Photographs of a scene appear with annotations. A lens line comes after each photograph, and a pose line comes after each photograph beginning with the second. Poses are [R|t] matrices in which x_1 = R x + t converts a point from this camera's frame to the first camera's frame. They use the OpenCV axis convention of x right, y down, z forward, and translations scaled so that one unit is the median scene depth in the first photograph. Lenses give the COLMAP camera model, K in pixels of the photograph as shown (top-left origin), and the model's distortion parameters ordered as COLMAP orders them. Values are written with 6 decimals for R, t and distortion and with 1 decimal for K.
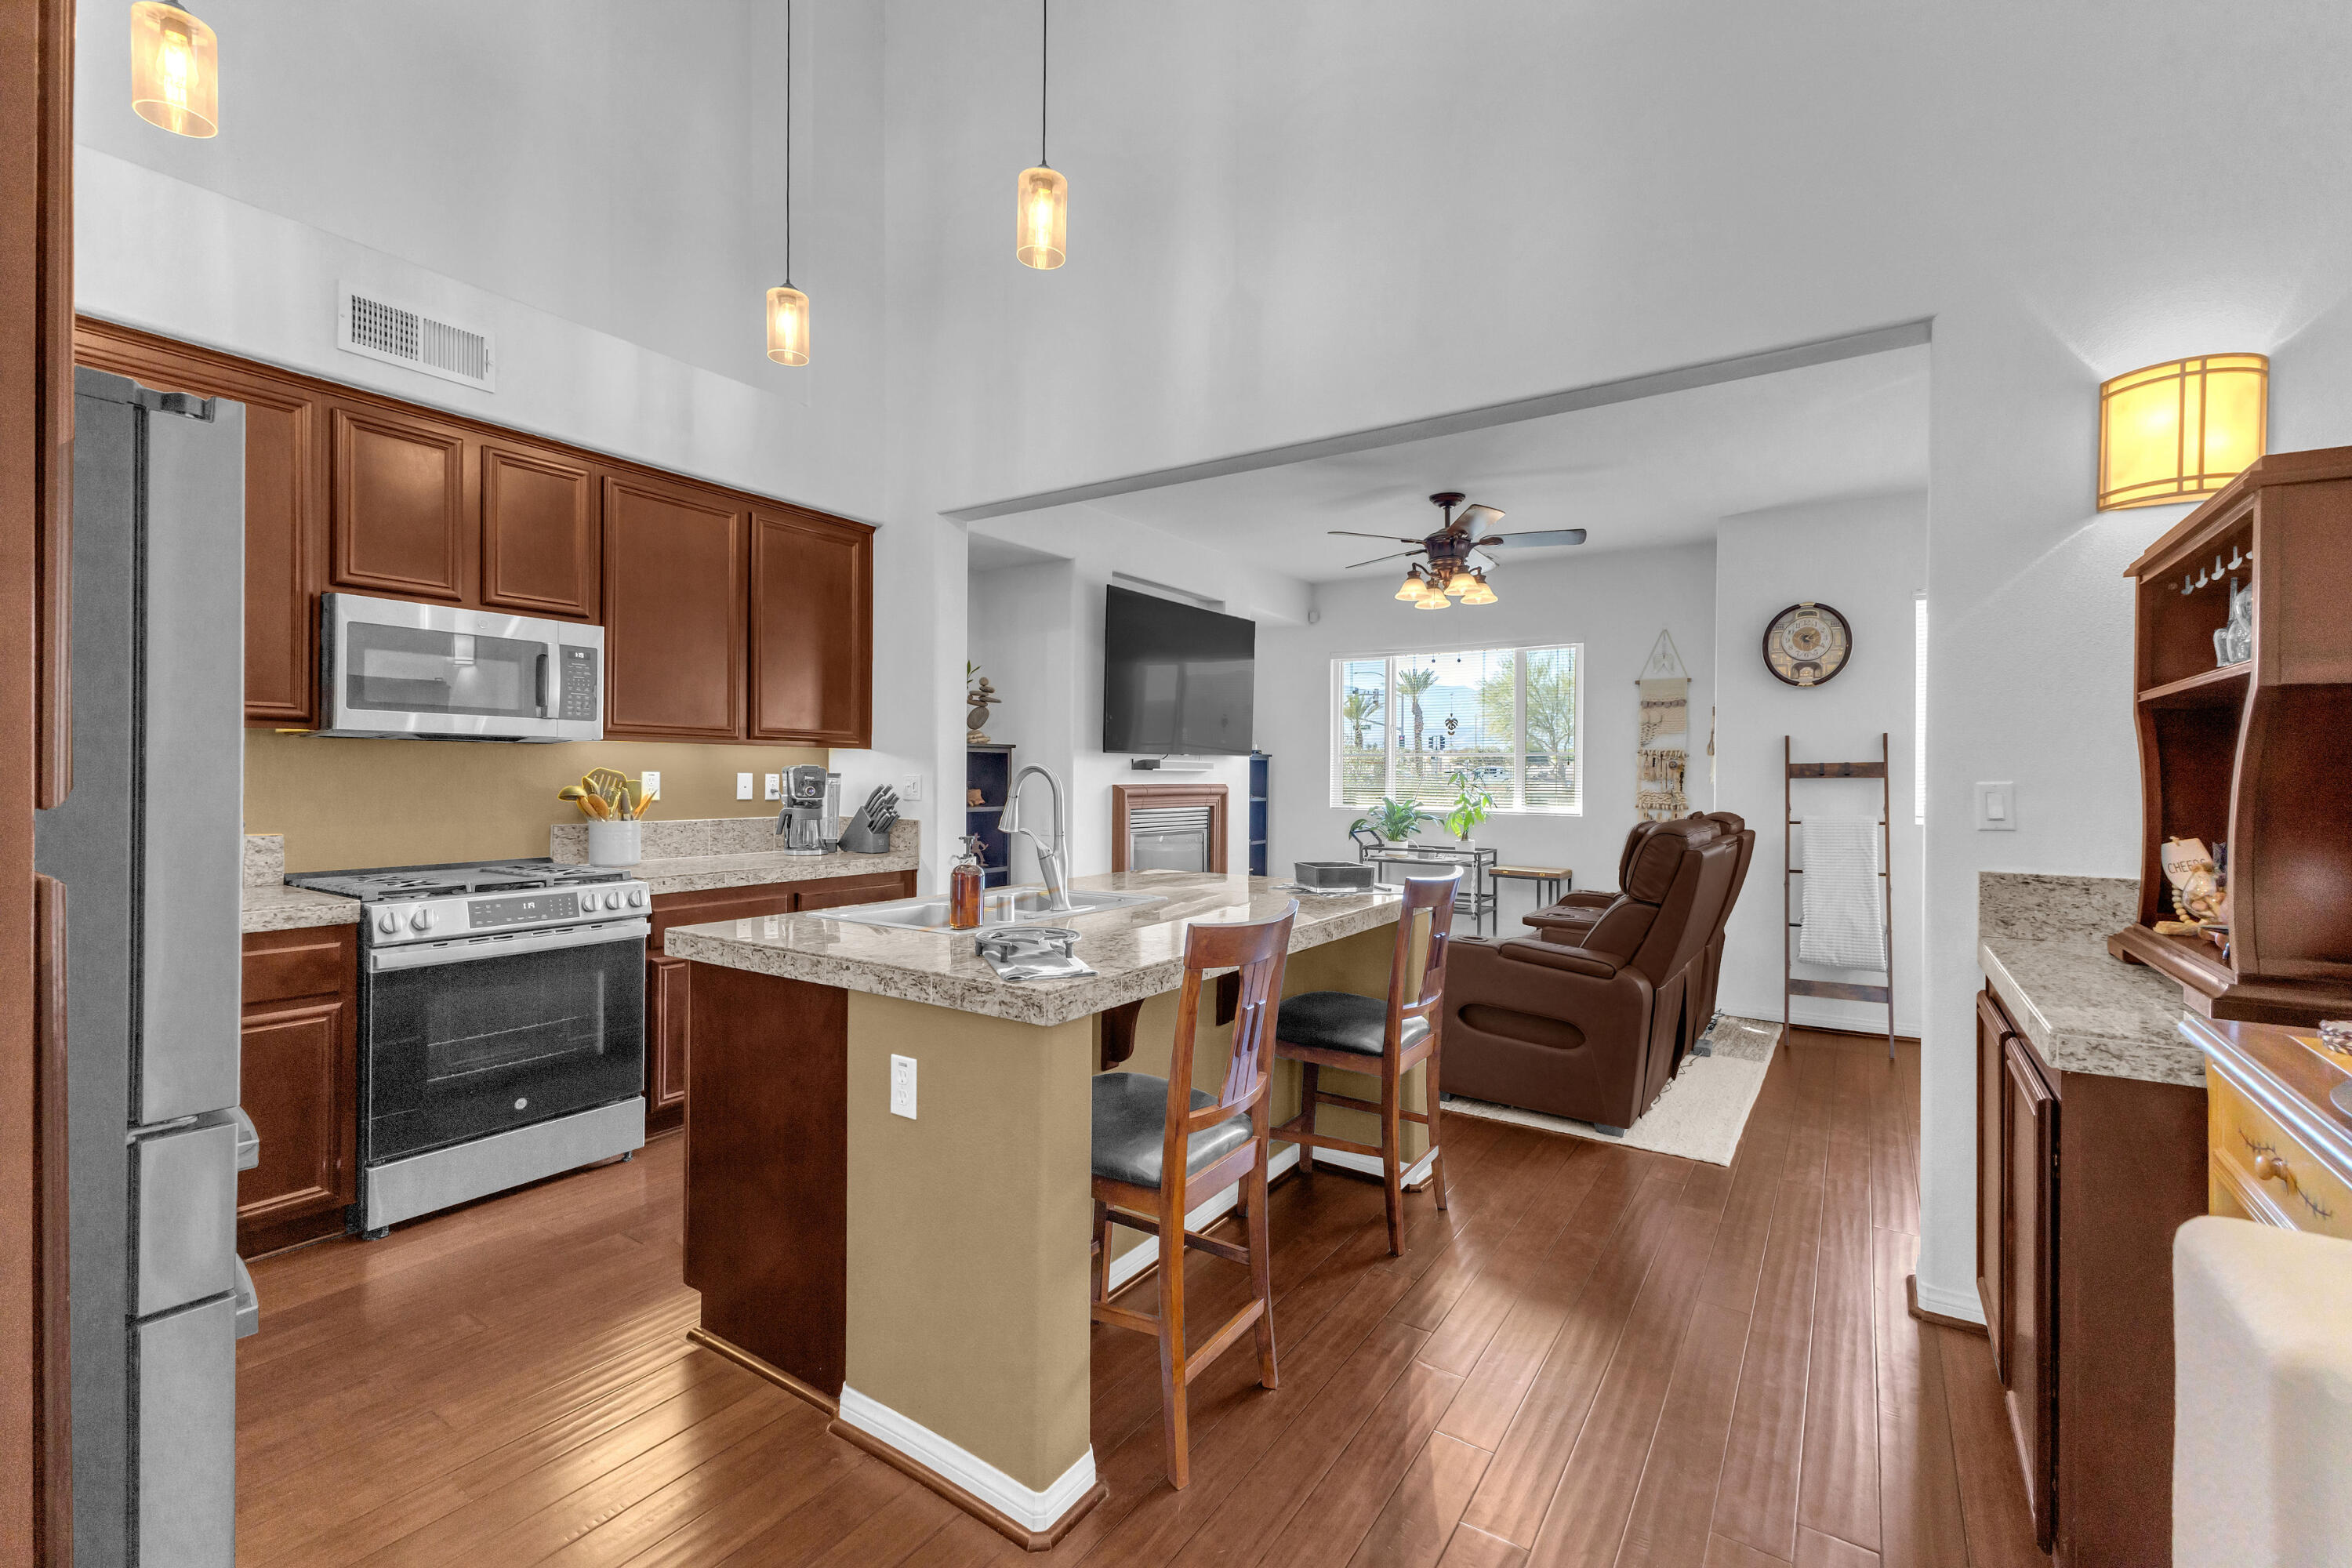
lens RADIAL K [[1011.4, 0, 1180.0], [0, 1011.4, 776.1], [0, 0, 1]] dist [0.012990, -0.002717]
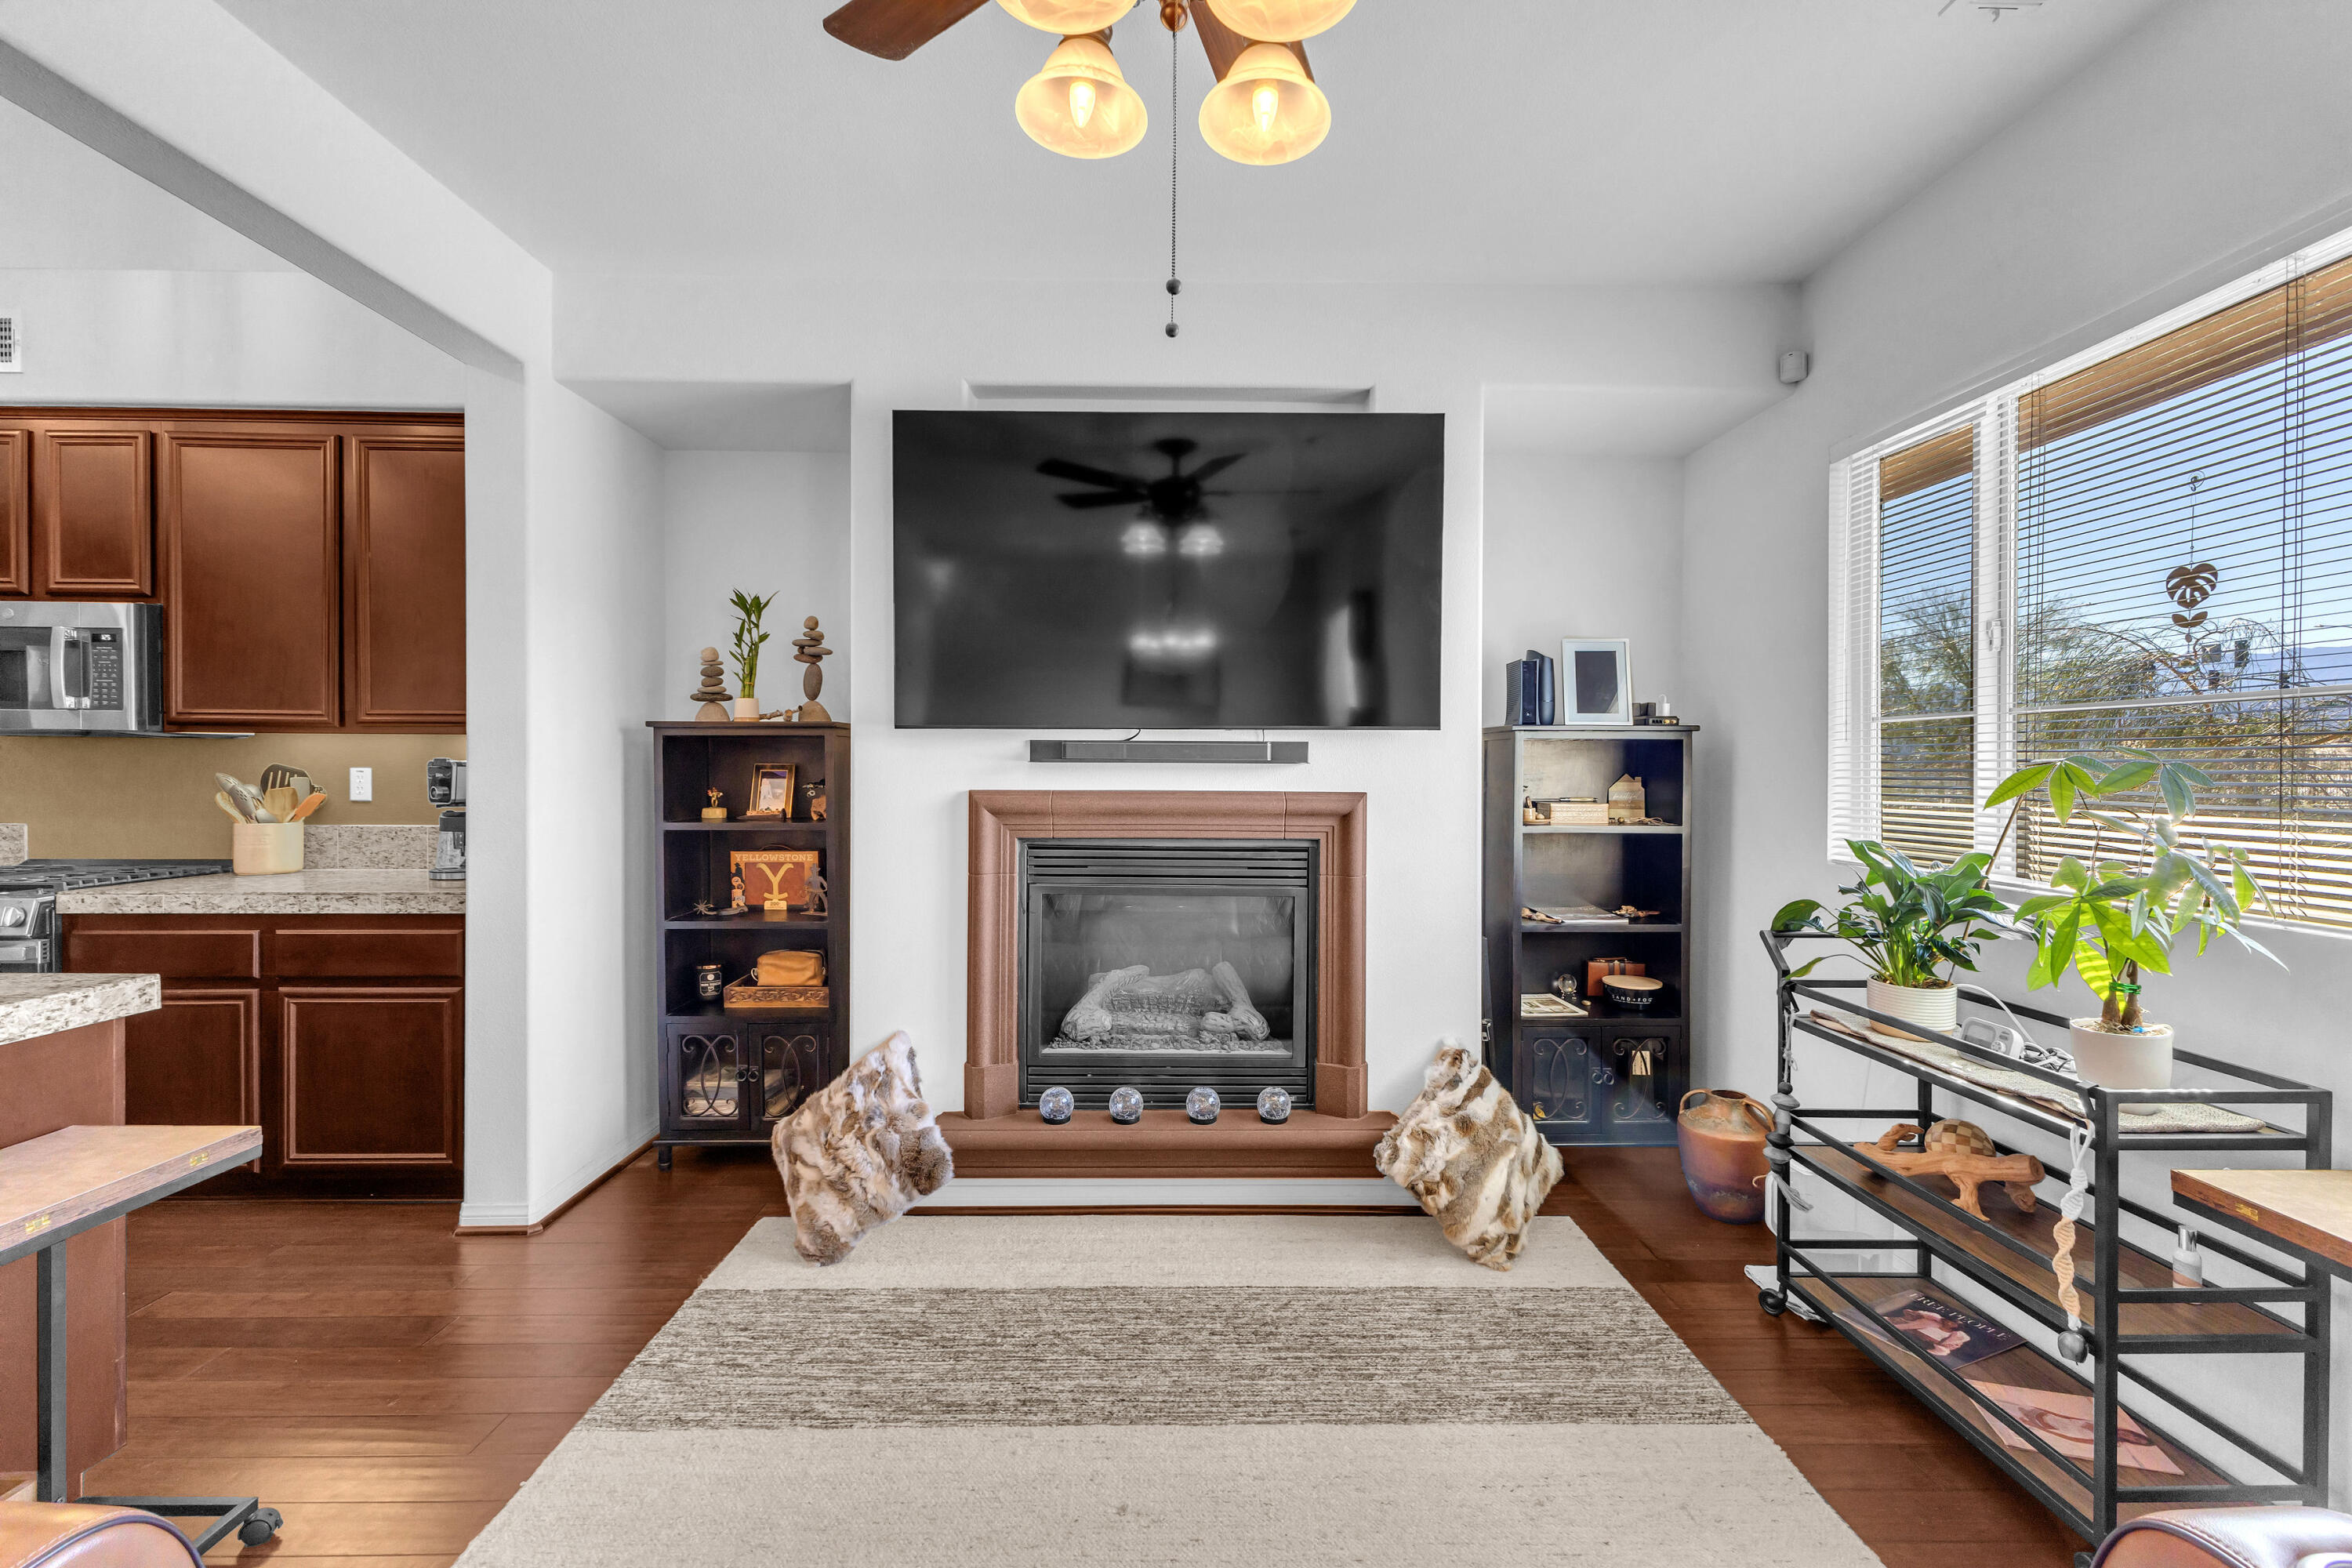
lens RADIAL K [[1011.4, 0, 1182.1], [0, 1011.4, 774.9], [0, 0, 1]] dist [0.012990, -0.002717]
pose [[0.569173, 0.001314, -0.822217, 0.579743], [-0.002380, 0.999997, -0.000050, 0.000230], [0.822214, 0.001985, 0.569175, 1.059370]]
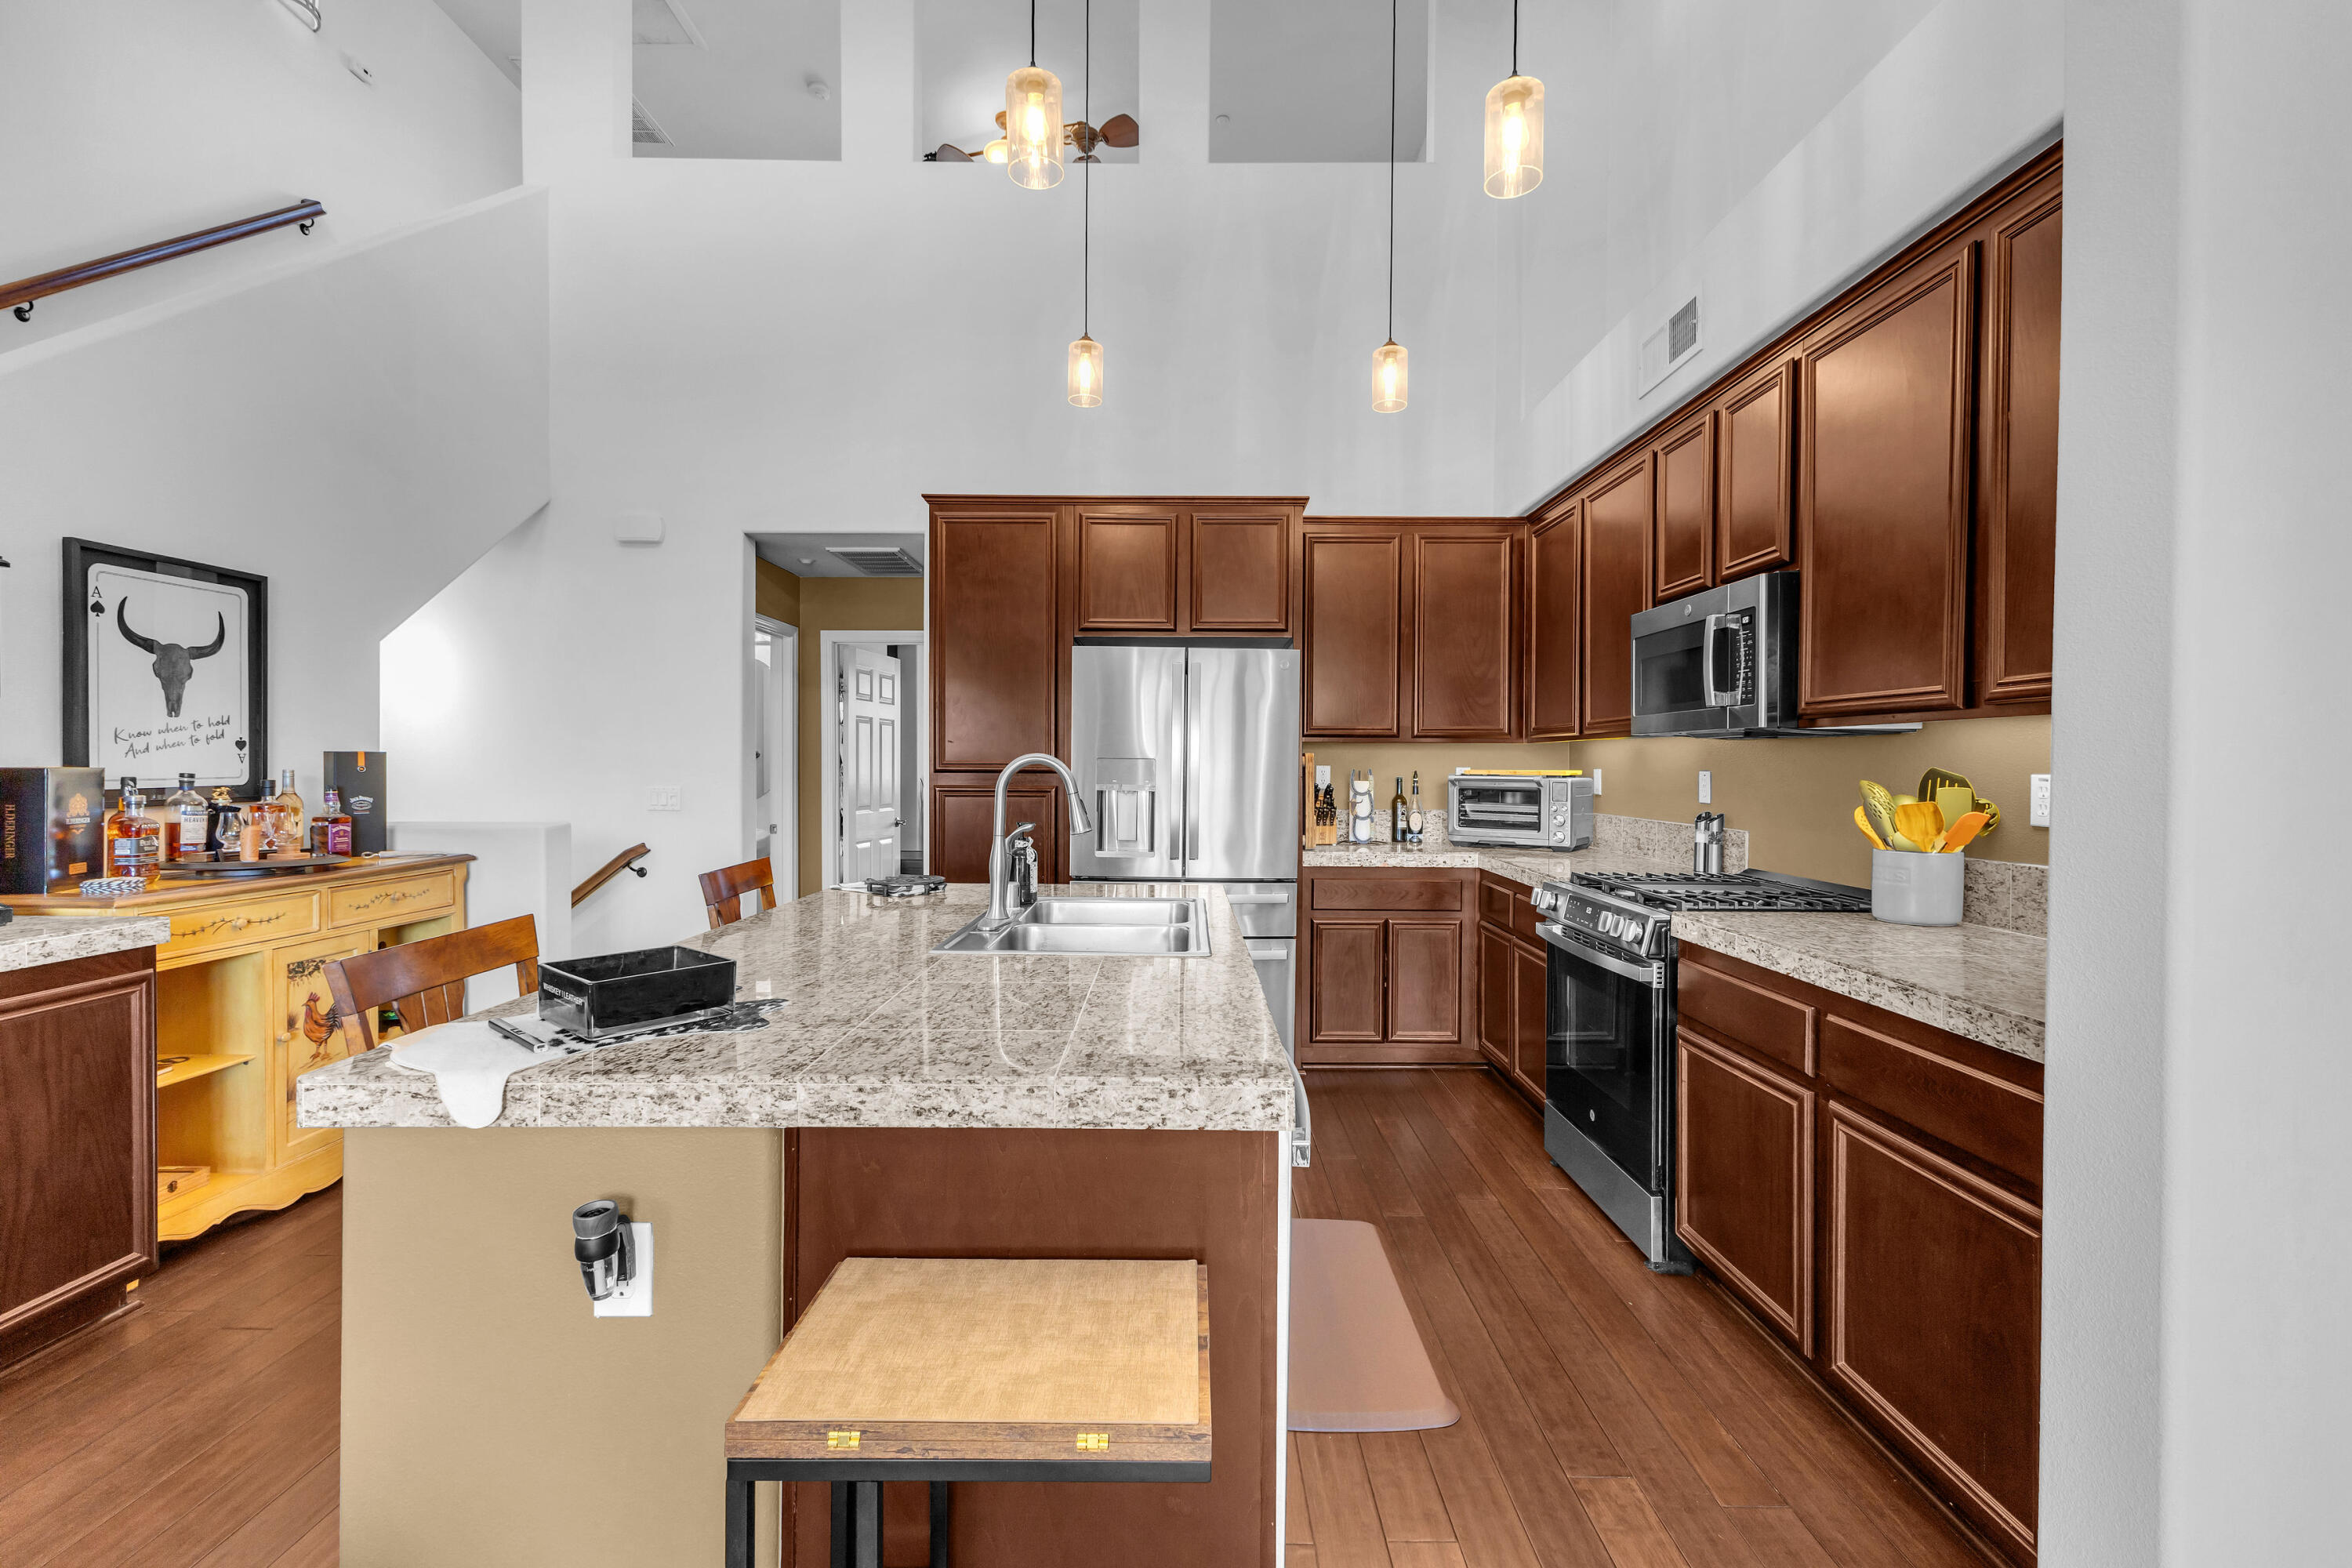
lens RADIAL K [[1011.4, 0, 1180.5], [0, 1011.4, 774.4], [0, 0, 1]] dist [0.012990, -0.002717]
pose [[-0.829472, -0.006215, -0.558514, 0.159938], [-0.012272, 0.999899, 0.007099, -0.002287], [0.558414, 0.012742, -0.829464, 1.169318]]
